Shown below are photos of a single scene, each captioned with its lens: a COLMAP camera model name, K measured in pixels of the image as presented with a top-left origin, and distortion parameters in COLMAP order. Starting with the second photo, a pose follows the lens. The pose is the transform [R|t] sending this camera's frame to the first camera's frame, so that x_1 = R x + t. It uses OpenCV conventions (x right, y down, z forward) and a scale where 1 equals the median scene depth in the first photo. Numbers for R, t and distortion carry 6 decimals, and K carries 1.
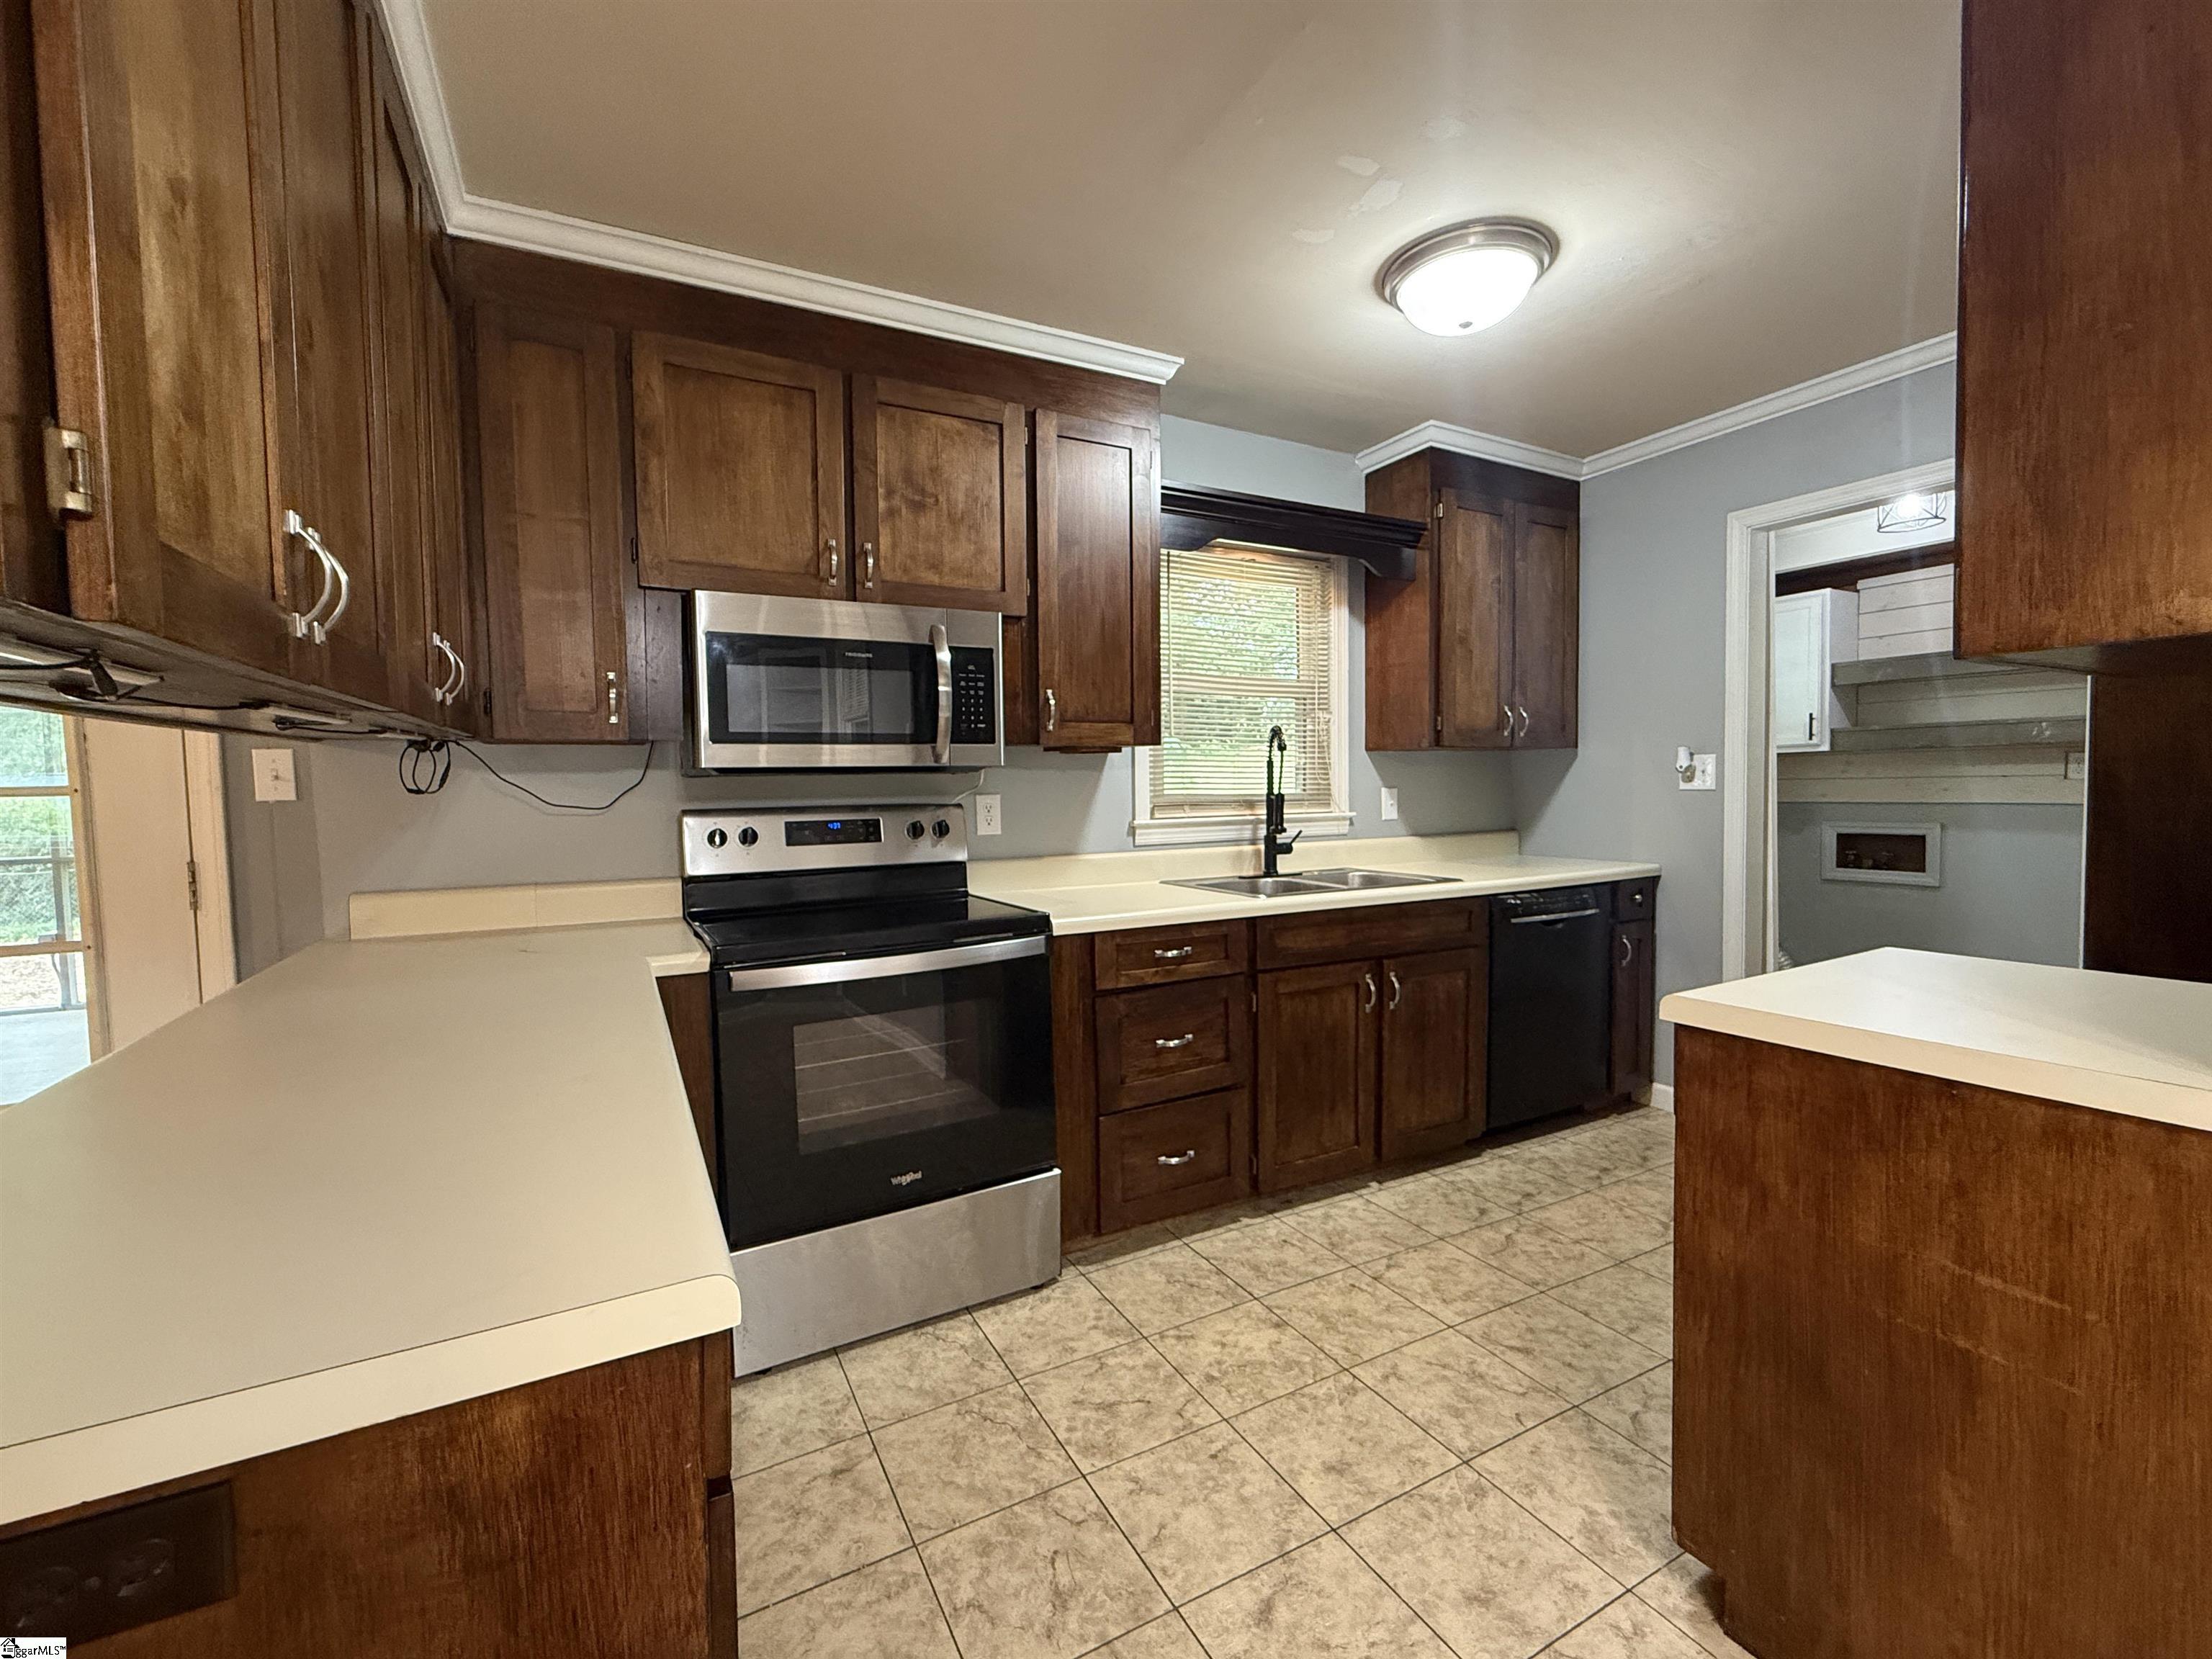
lens RADIAL K [[941.4, 0, 1106.0], [0, 941.4, 822.3], [0, 0, 1]] dist [-0.005159, -0.001047]
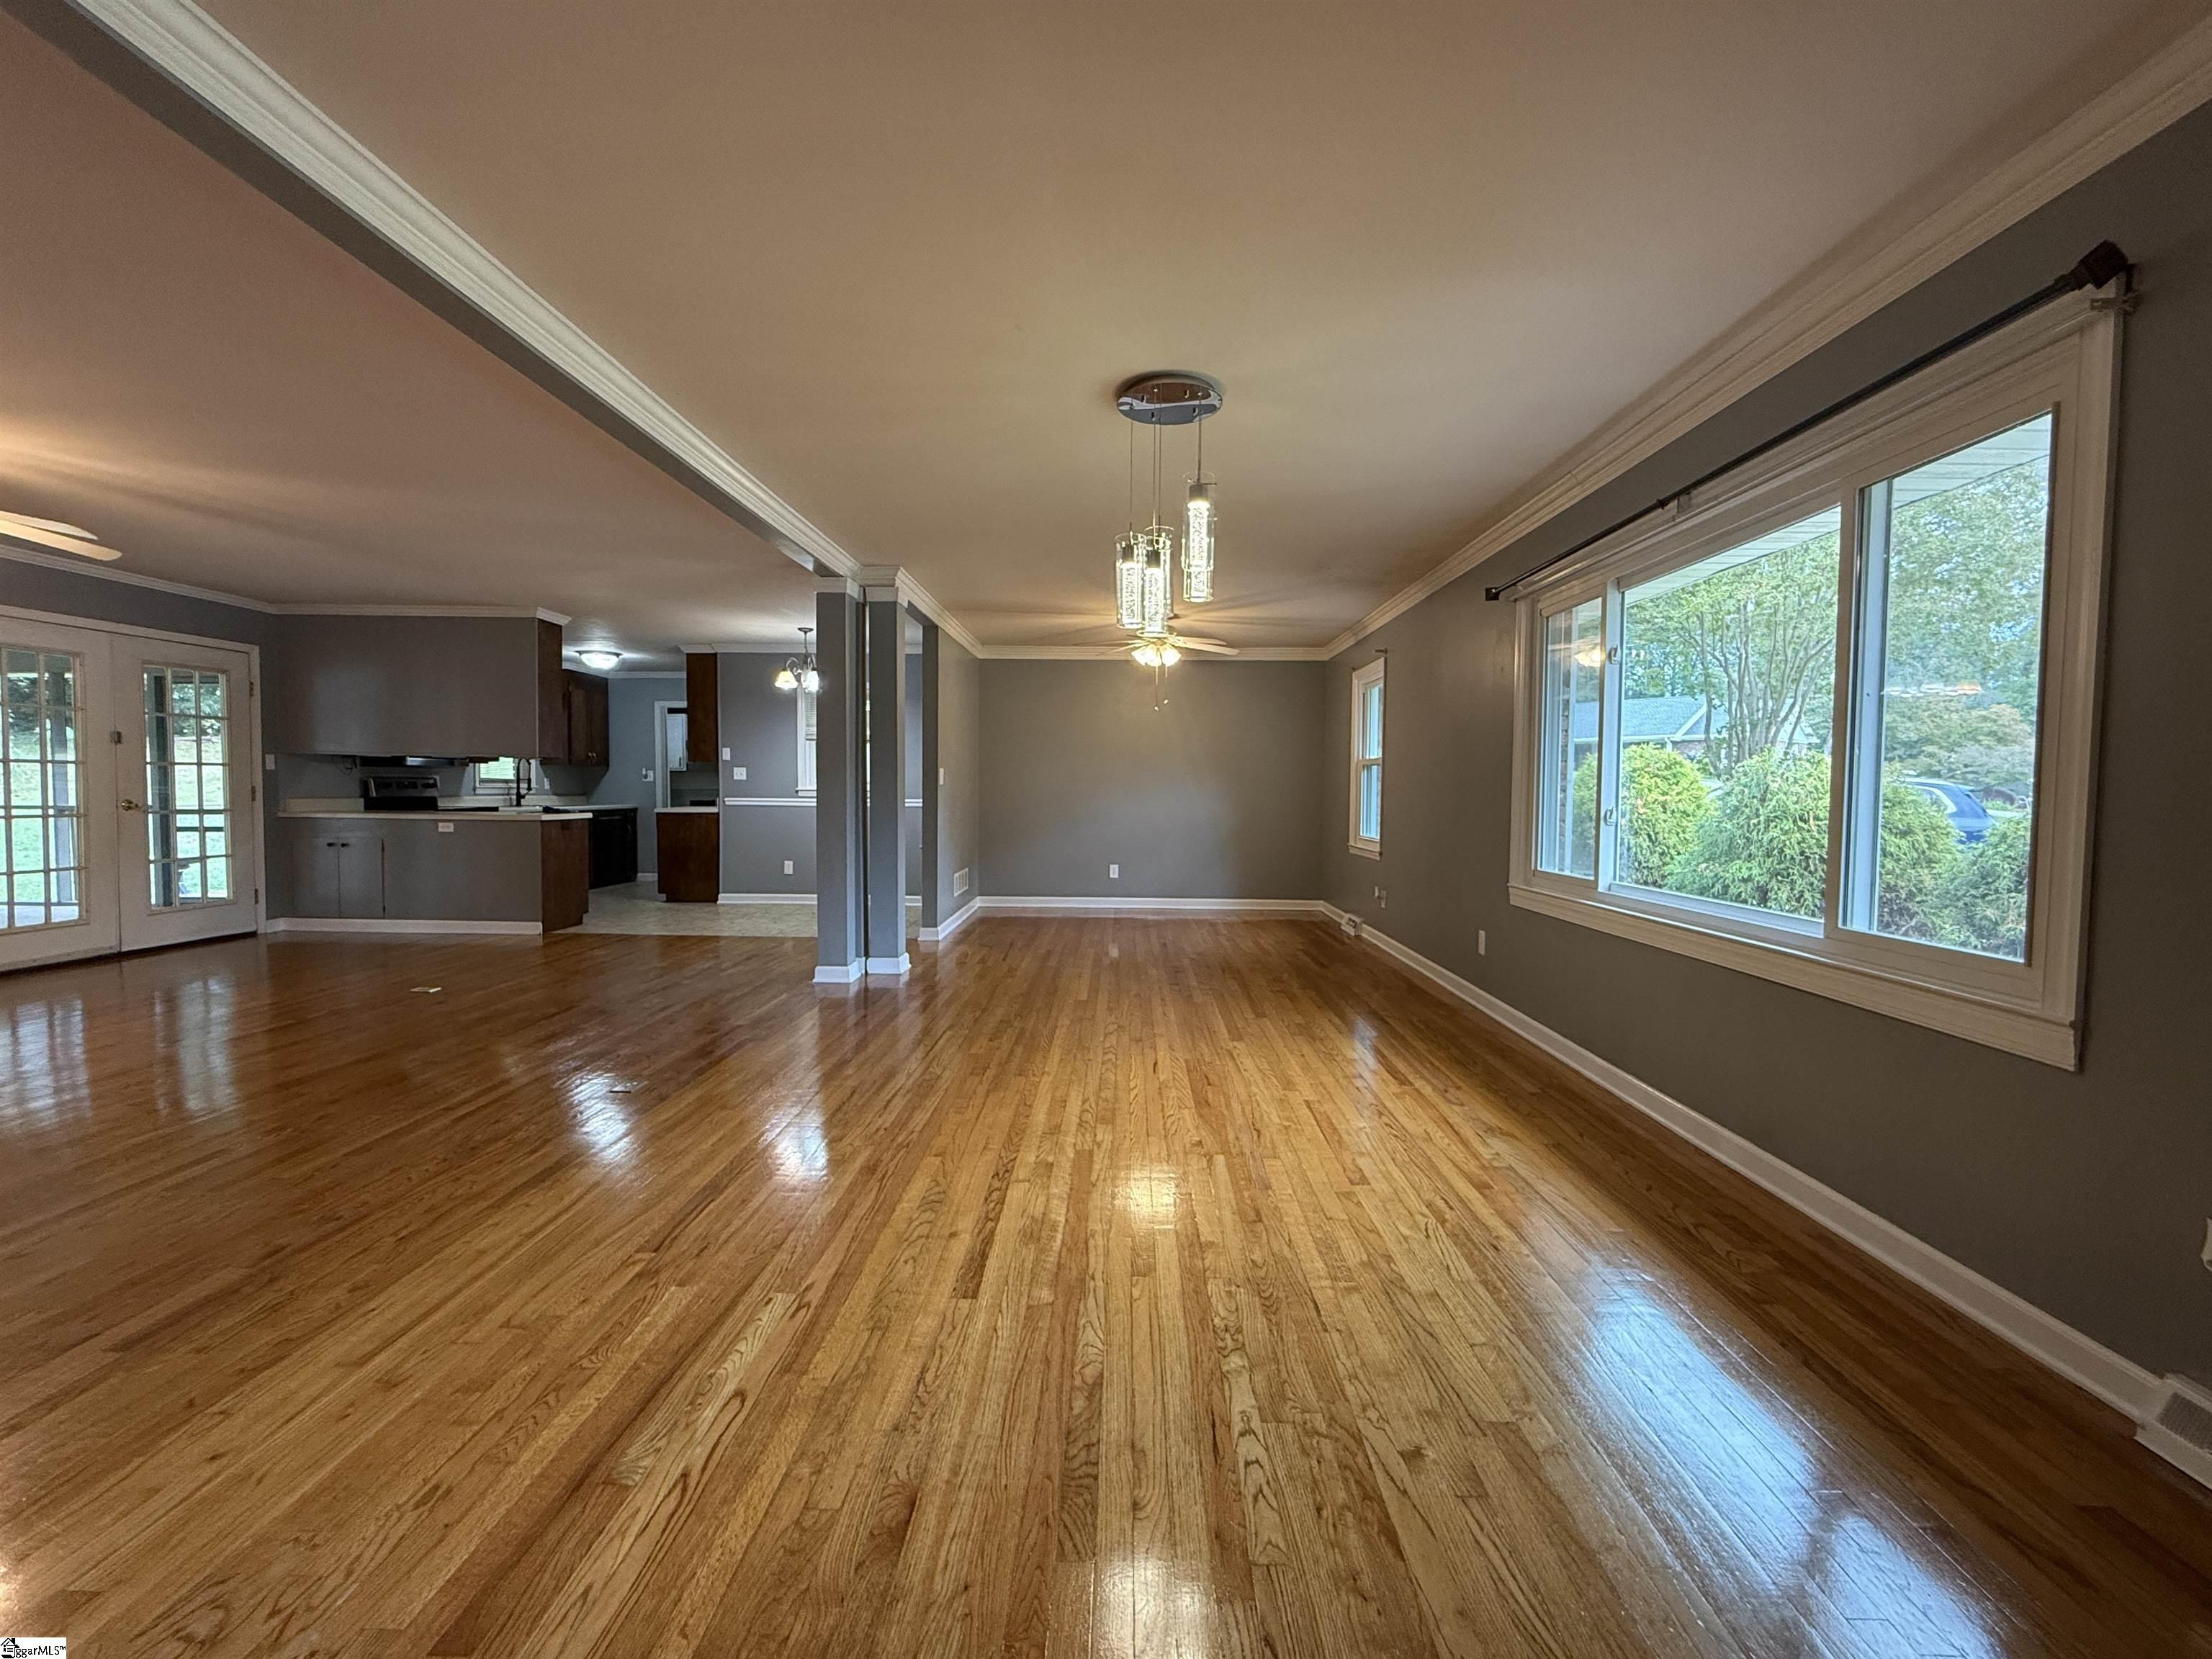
lens RADIAL K [[941.4, 0, 1102.8], [0, 941.4, 828.2], [0, 0, 1]] dist [-0.005159, -0.001047]
pose [[0.496357, -0.015185, 0.867985, -1.508245], [0.017656, 0.999817, 0.007396, 0.139731], [-0.867939, 0.011654, 0.496535, -2.112257]]
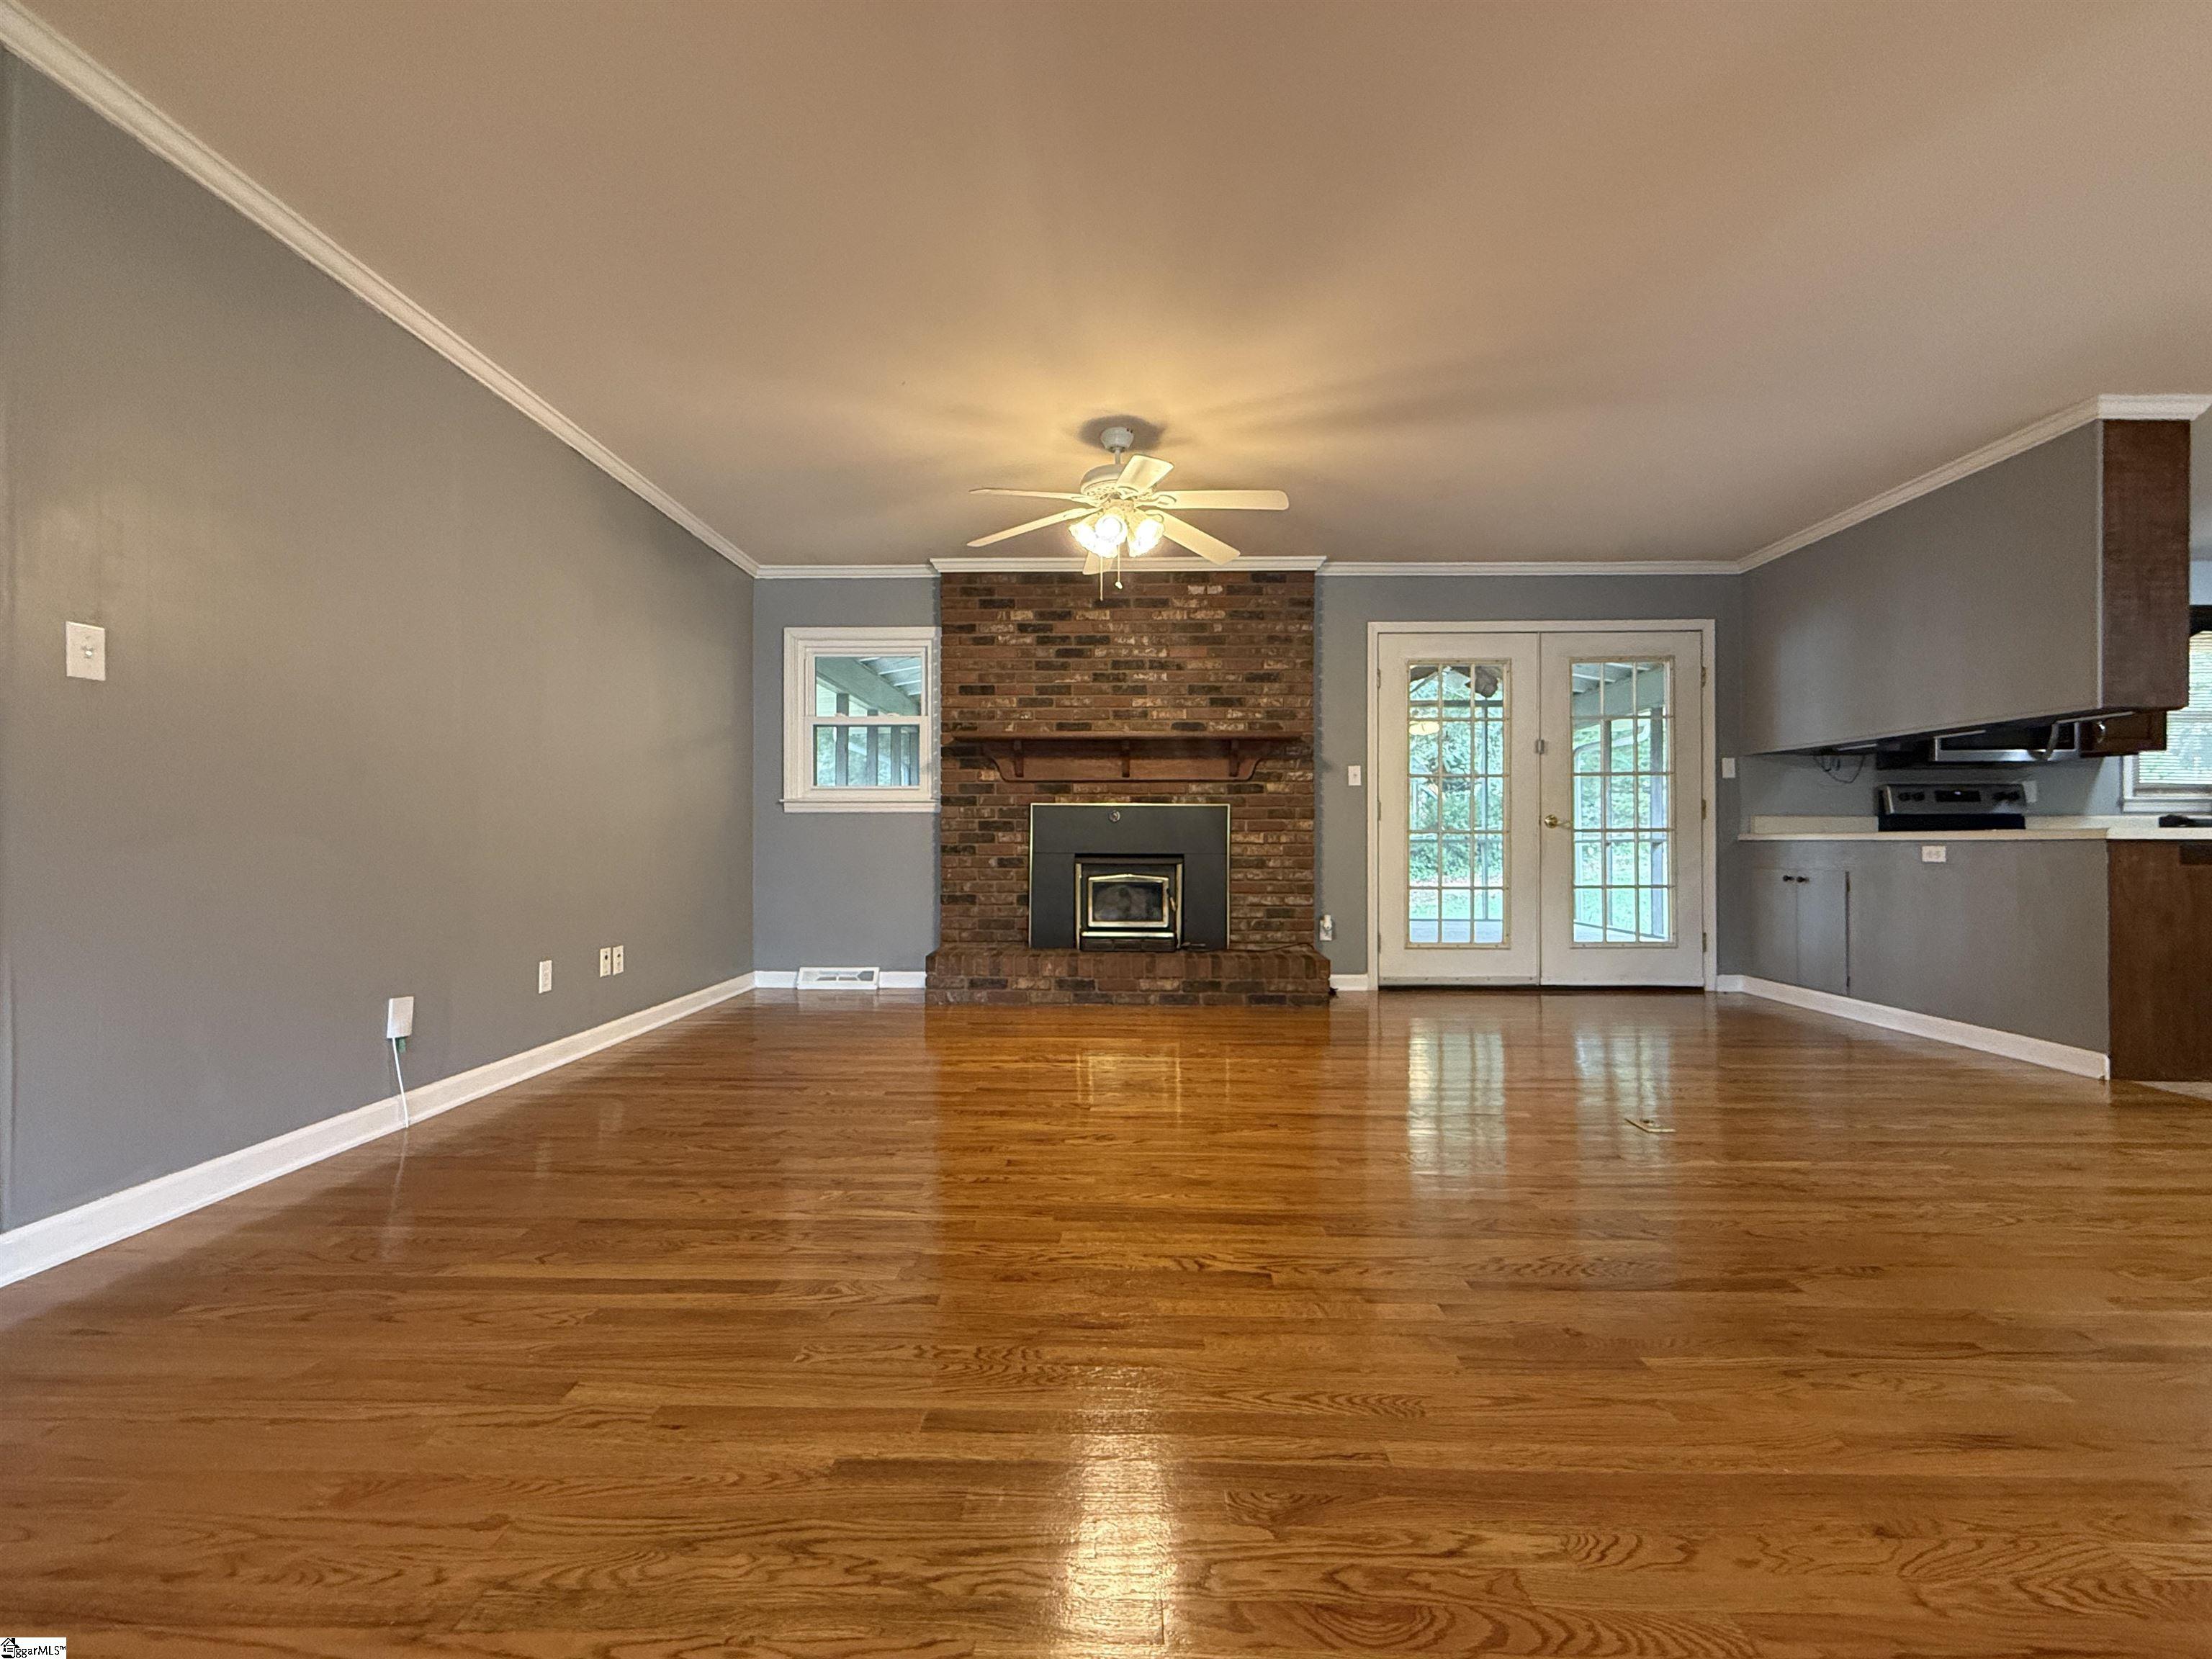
lens RADIAL K [[941.4, 0, 1102.1], [0, 941.4, 832.4], [0, 0, 1]] dist [-0.005159, -0.001047]
pose [[0.868110, 0.009877, -0.496273, -0.713136], [-0.033752, 0.998662, -0.039167, 0.185159], [0.495222, 0.050752, 0.867283, -1.341343]]
